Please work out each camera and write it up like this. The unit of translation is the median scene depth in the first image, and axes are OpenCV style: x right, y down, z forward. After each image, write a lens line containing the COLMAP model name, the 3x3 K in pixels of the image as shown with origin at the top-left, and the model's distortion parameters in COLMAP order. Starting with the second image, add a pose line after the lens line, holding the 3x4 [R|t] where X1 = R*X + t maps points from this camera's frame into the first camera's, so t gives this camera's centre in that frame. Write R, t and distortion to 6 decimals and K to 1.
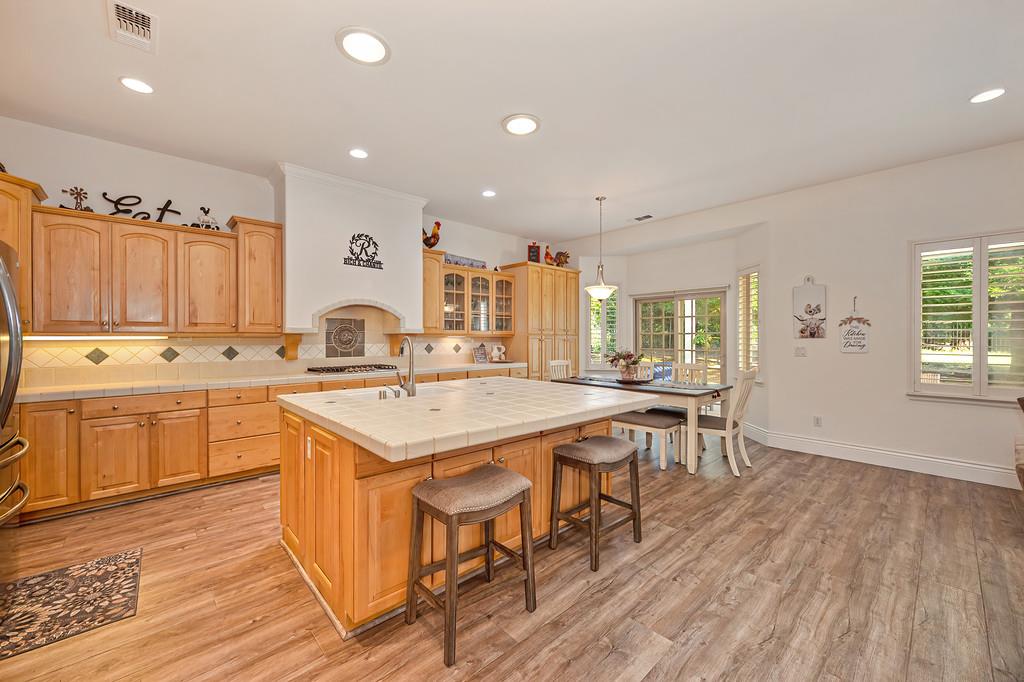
lens RADIAL K [[405.2, 0, 511.1], [0, 405.2, 337.6], [0, 0, 1]] dist [-0.002040, 0.000571]
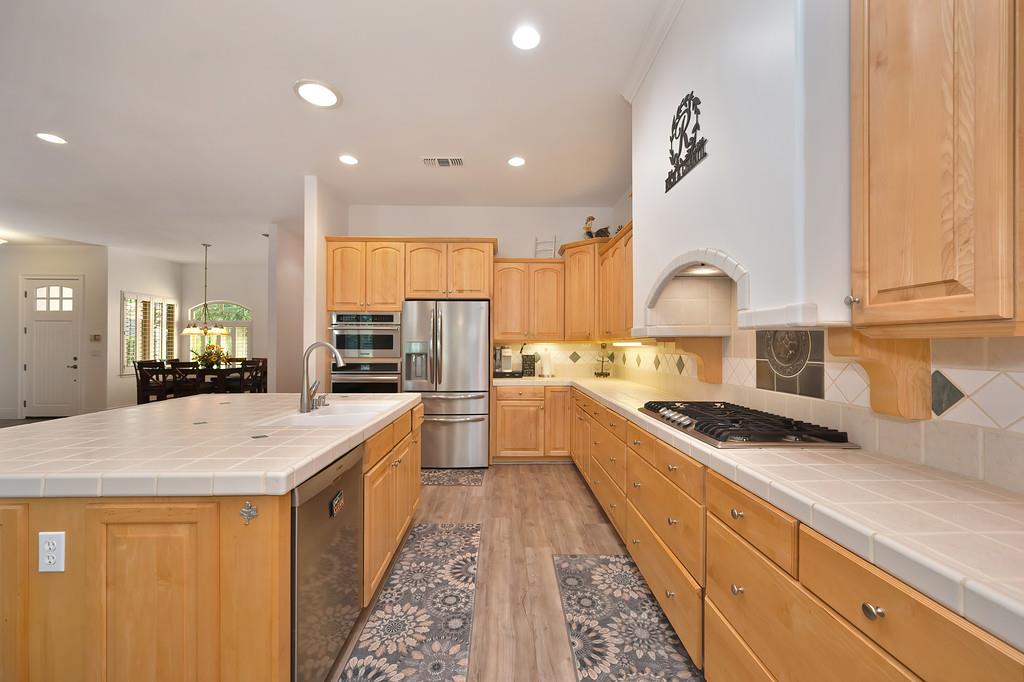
lens RADIAL K [[405.2, 0, 512.1], [0, 405.2, 342.7], [0, 0, 1]] dist [-0.002040, 0.000571]
pose [[-0.661864, -0.004981, -0.749607, 0.071963], [-0.001650, 0.999985, -0.005188, 0.001448], [0.749622, -0.002196, -0.661862, 1.147197]]
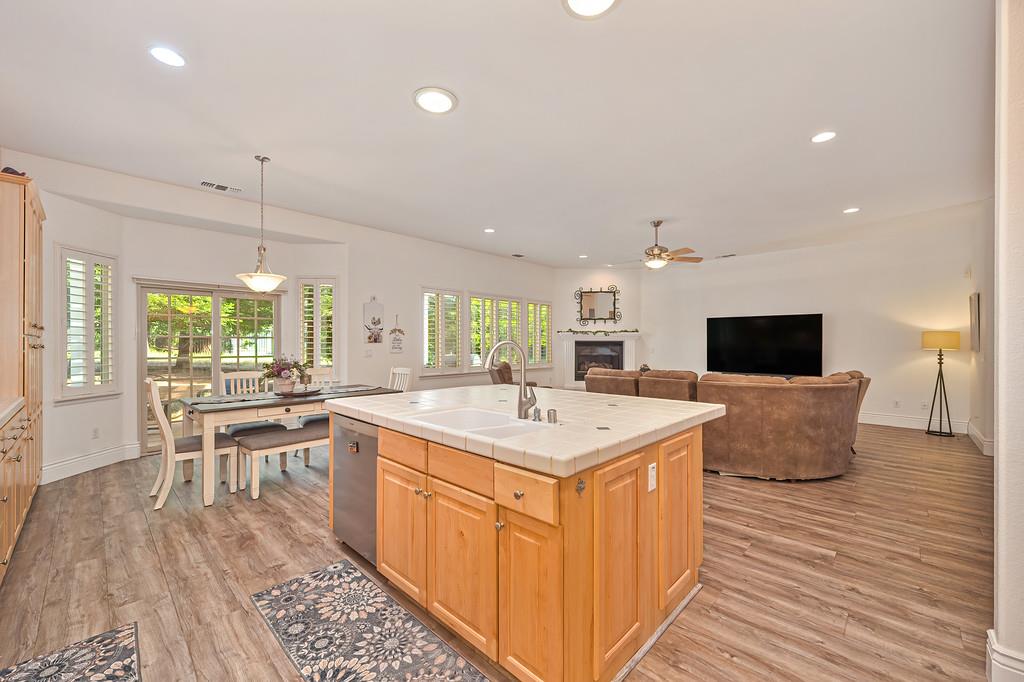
lens RADIAL K [[405.2, 0, 512.8], [0, 405.2, 339.2], [0, 0, 1]] dist [-0.002040, 0.000571]
pose [[-0.063778, 0.009206, 0.997922, -0.623662], [-0.001971, 0.999954, -0.009351, 0.000406], [-0.997962, -0.002563, -0.063757, 0.638426]]
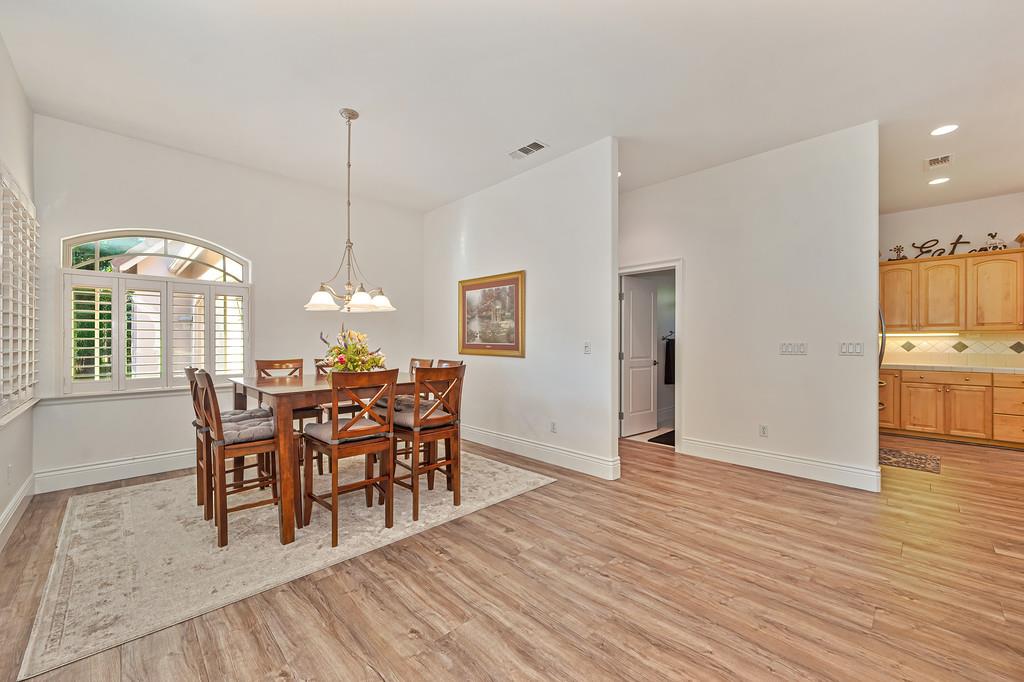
lens RADIAL K [[405.2, 0, 512.4], [0, 405.2, 341.3], [0, 0, 1]] dist [-0.002040, 0.000571]
pose [[0.034729, 0.003258, -0.999391, 0.404489], [-0.002216, 0.999992, 0.003183, 0.018408], [0.999394, 0.002104, 0.034736, -0.481299]]
